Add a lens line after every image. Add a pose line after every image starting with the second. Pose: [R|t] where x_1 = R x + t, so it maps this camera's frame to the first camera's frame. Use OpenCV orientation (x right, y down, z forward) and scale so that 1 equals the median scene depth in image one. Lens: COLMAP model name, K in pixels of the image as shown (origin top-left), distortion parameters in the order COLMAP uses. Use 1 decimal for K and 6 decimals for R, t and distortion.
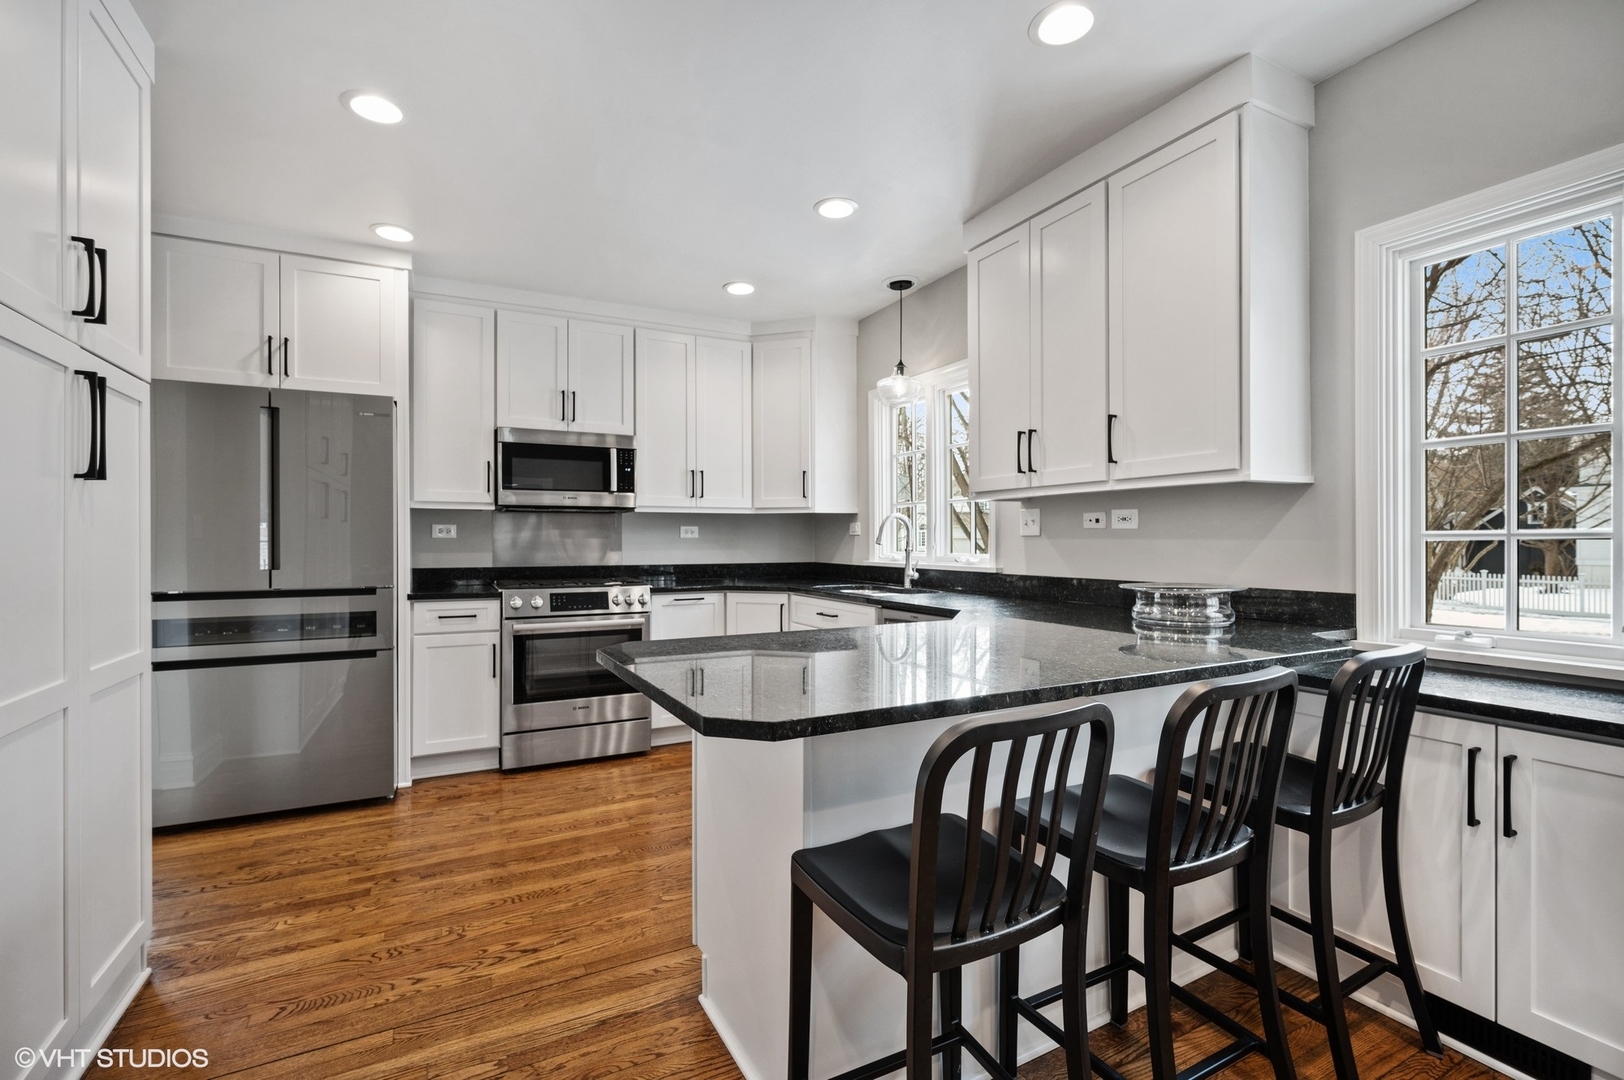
lens RADIAL K [[730.3, 0, 810.4], [0, 730.3, 534.3], [0, 0, 1]] dist [0.009777, 0.000610]
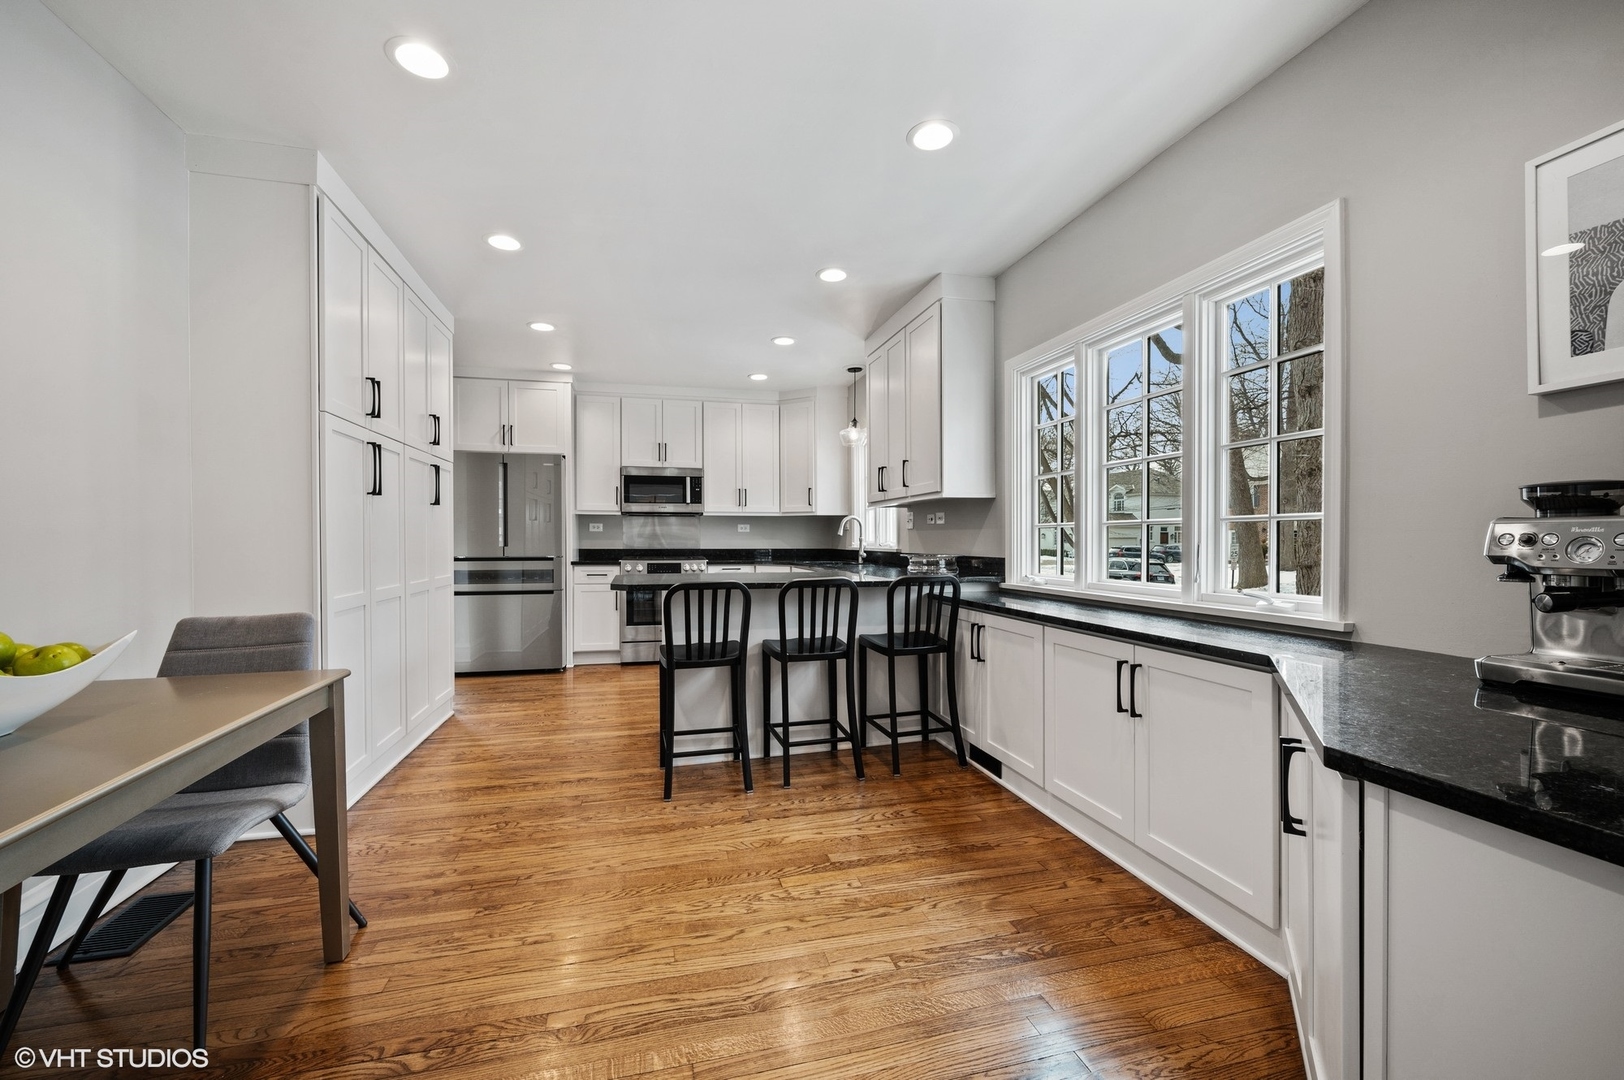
lens RADIAL K [[656.5, 0, 805.1], [0, 656.5, 540.7], [0, 0, 1]] dist [-0.000132, 0.000291]
pose [[0.972507, 0.002541, -0.232860, 0.388531], [-0.000458, 0.999959, 0.008998, 0.015040], [0.232874, -0.008644, 0.972469, -0.441538]]
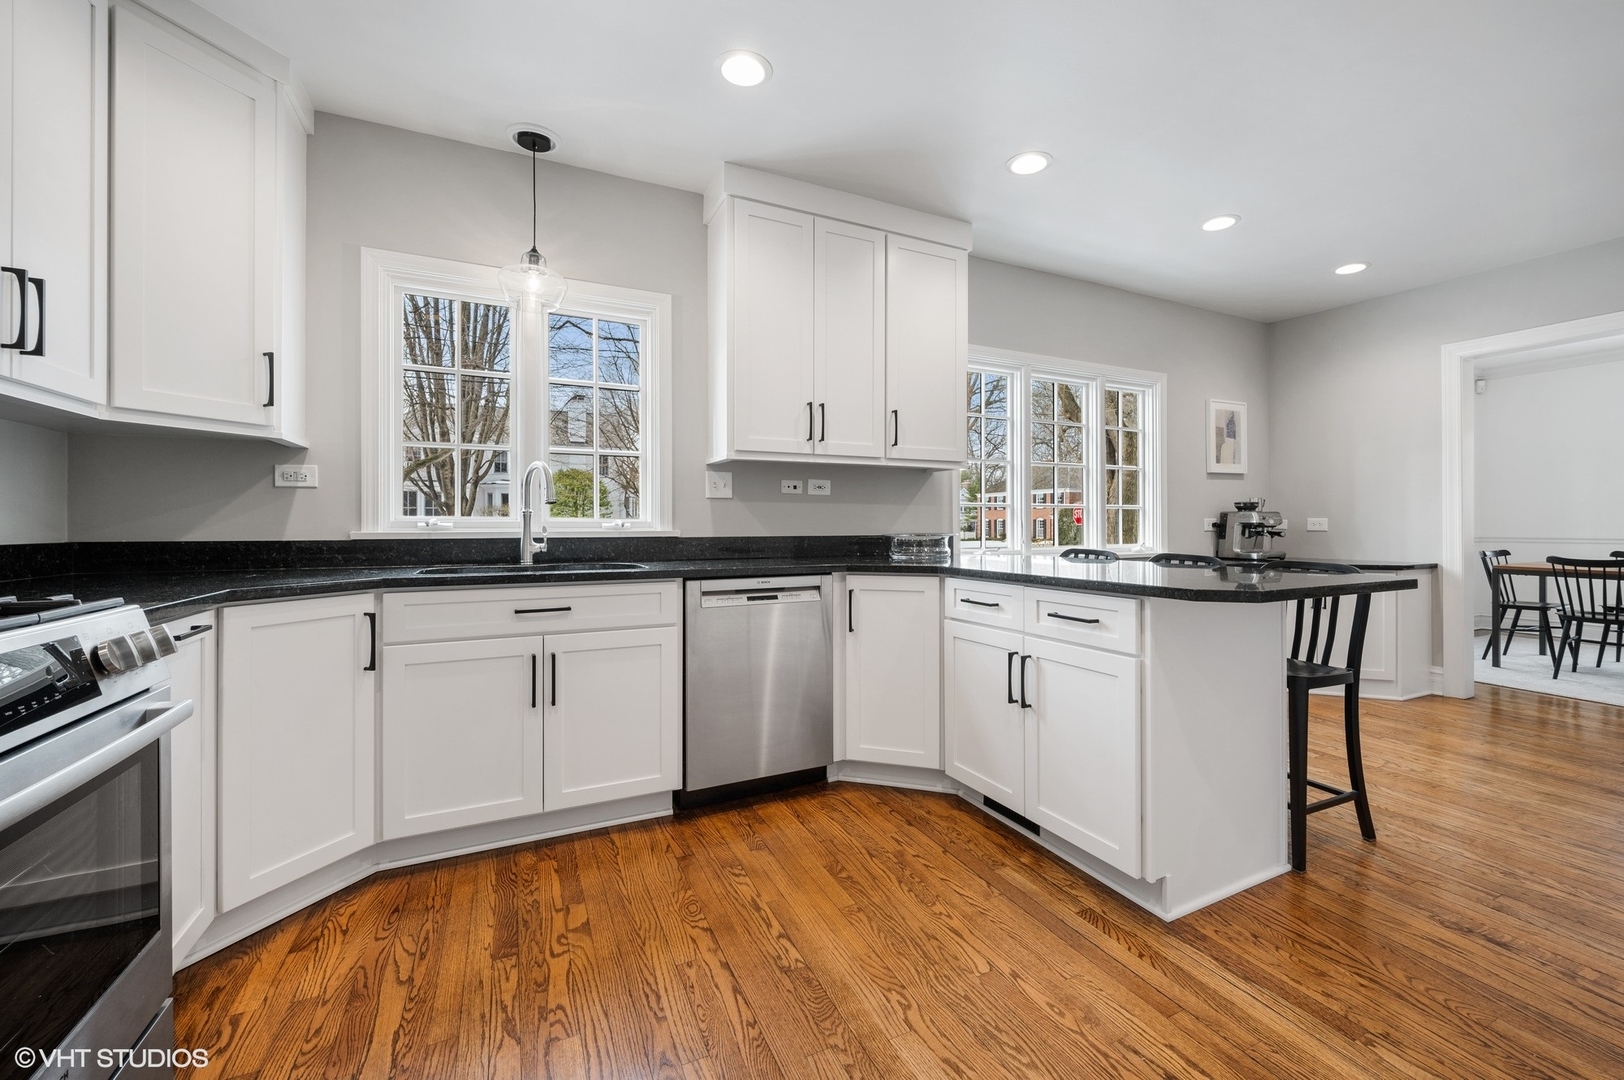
lens RADIAL K [[656.5, 0, 861.0], [0, 656.5, 525.6], [0, 0, 1]] dist [-0.000132, 0.000291]
pose [[0.007042, -0.002217, 0.999973, -0.574280], [-0.007018, 0.999973, 0.002266, 0.034360], [-0.999951, -0.007034, 0.007026, 0.752267]]
